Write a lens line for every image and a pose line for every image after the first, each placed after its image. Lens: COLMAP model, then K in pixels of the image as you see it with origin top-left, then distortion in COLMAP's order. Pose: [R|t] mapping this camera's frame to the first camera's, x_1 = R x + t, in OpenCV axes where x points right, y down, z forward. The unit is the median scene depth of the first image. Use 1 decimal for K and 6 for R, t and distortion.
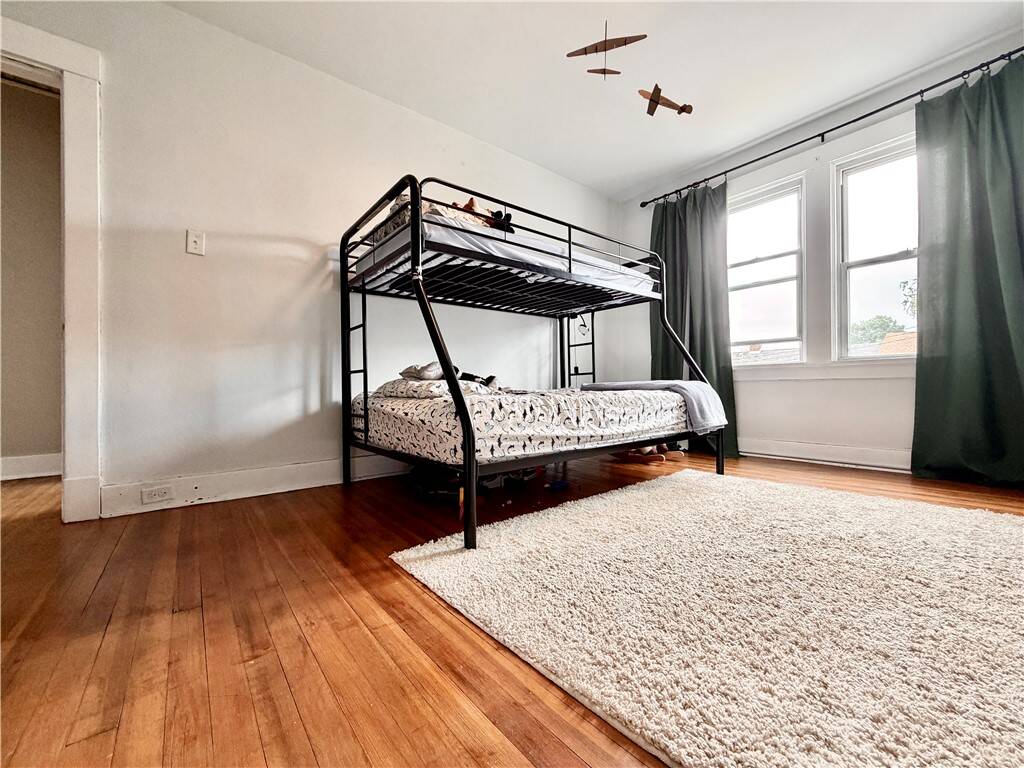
lens RADIAL K [[409.8, 0, 509.9], [0, 409.8, 382.8], [0, 0, 1]] dist [0.000749, 0.000635]
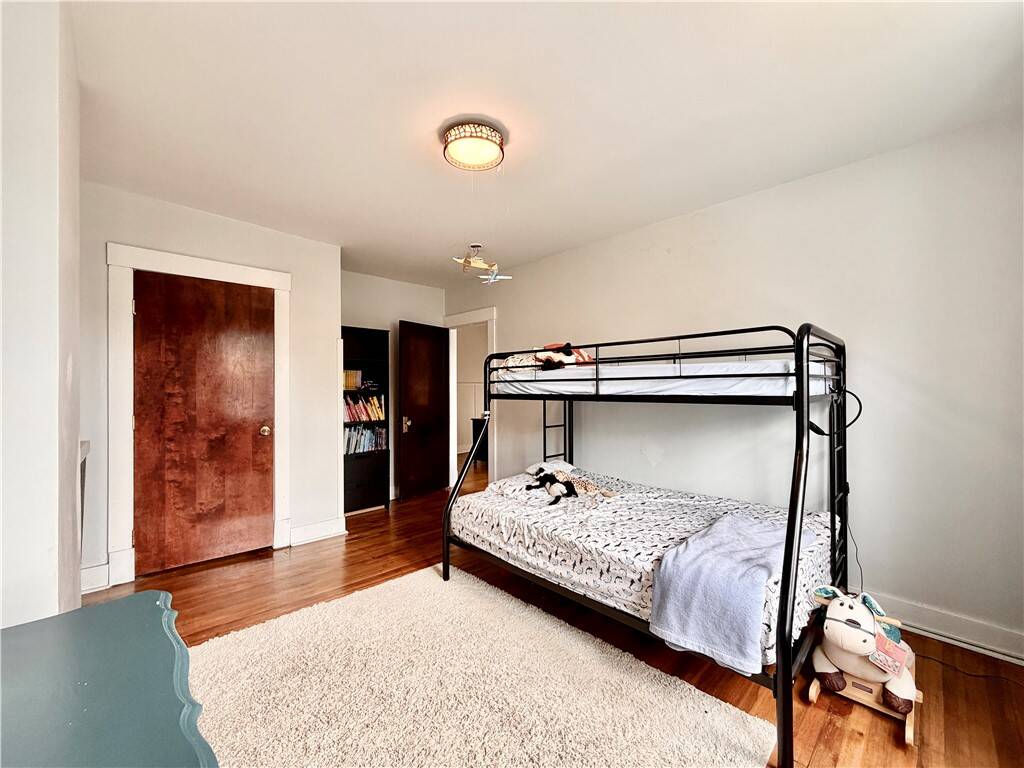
lens RADIAL K [[409.8, 0, 509.4], [0, 409.8, 389.9], [0, 0, 1]] dist [0.000749, 0.000635]
pose [[0.079120, 0.003998, -0.996857, 1.518256], [0.010346, 0.999935, 0.004831, -0.391531], [0.996811, -0.010696, 0.079074, 0.984413]]
